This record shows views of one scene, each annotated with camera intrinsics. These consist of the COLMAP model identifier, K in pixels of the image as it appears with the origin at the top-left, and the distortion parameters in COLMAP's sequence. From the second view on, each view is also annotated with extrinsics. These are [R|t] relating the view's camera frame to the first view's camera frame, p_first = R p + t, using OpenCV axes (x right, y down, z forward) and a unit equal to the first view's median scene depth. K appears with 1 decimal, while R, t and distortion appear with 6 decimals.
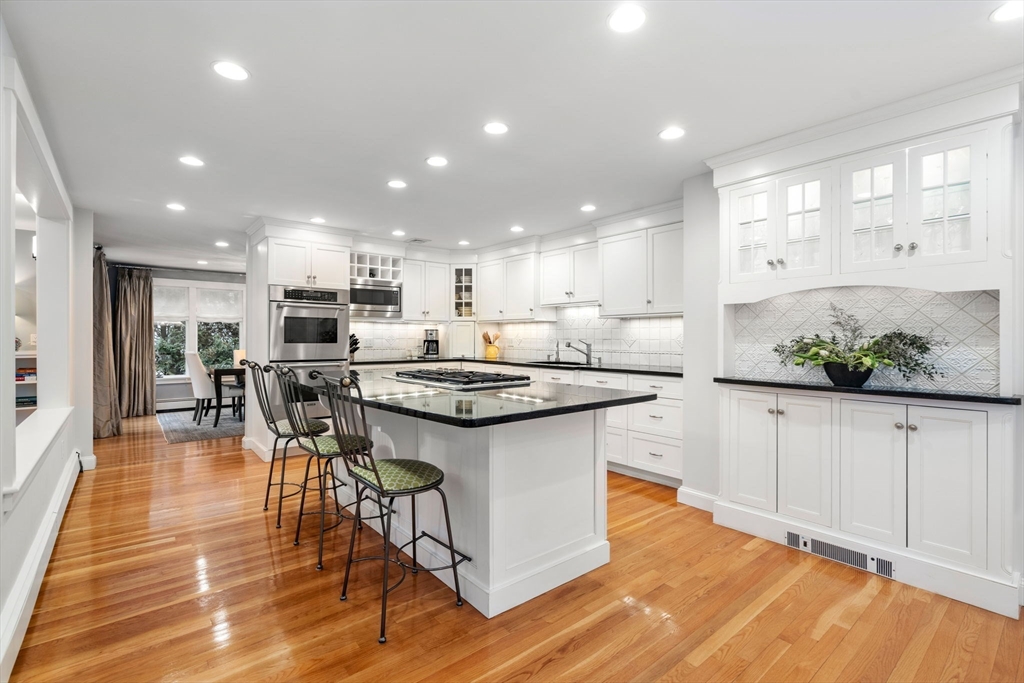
lens RADIAL K [[470.1, 0, 512.0], [0, 470.1, 341.5], [0, 0, 1]] dist [-0.003393, 0.000623]
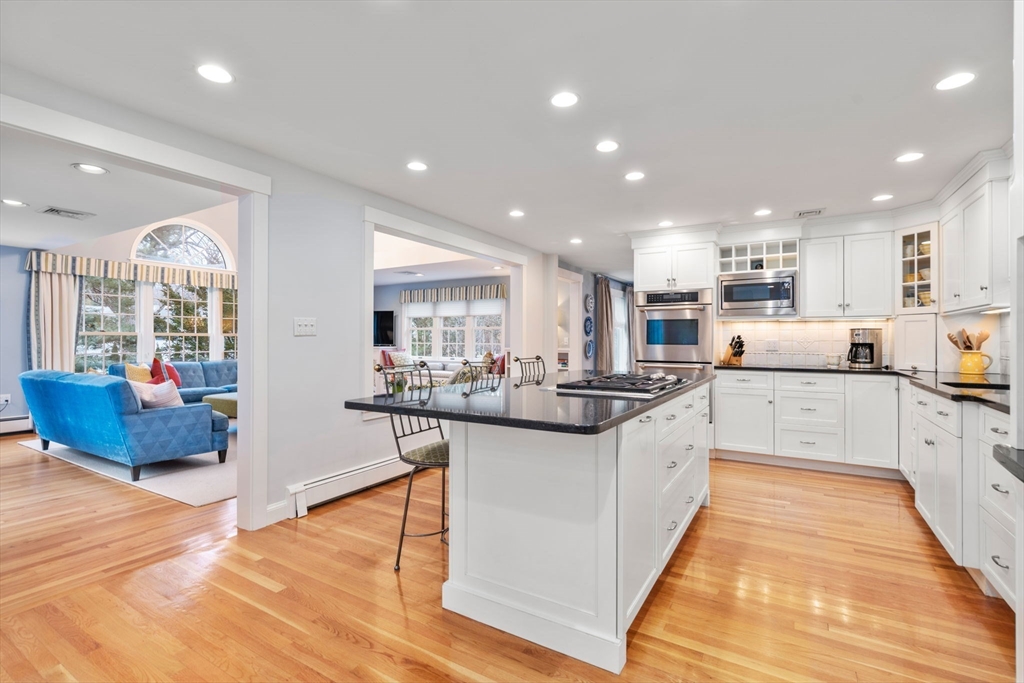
lens RADIAL K [[470.1, 0, 512.0], [0, 470.1, 341.5], [0, 0, 1]] dist [-0.003393, 0.000623]
pose [[0.330365, 0.003182, -0.943848, 0.364250], [-0.009931, 0.999951, -0.000105, -0.000255], [0.943801, 0.009408, 0.330380, 0.294921]]
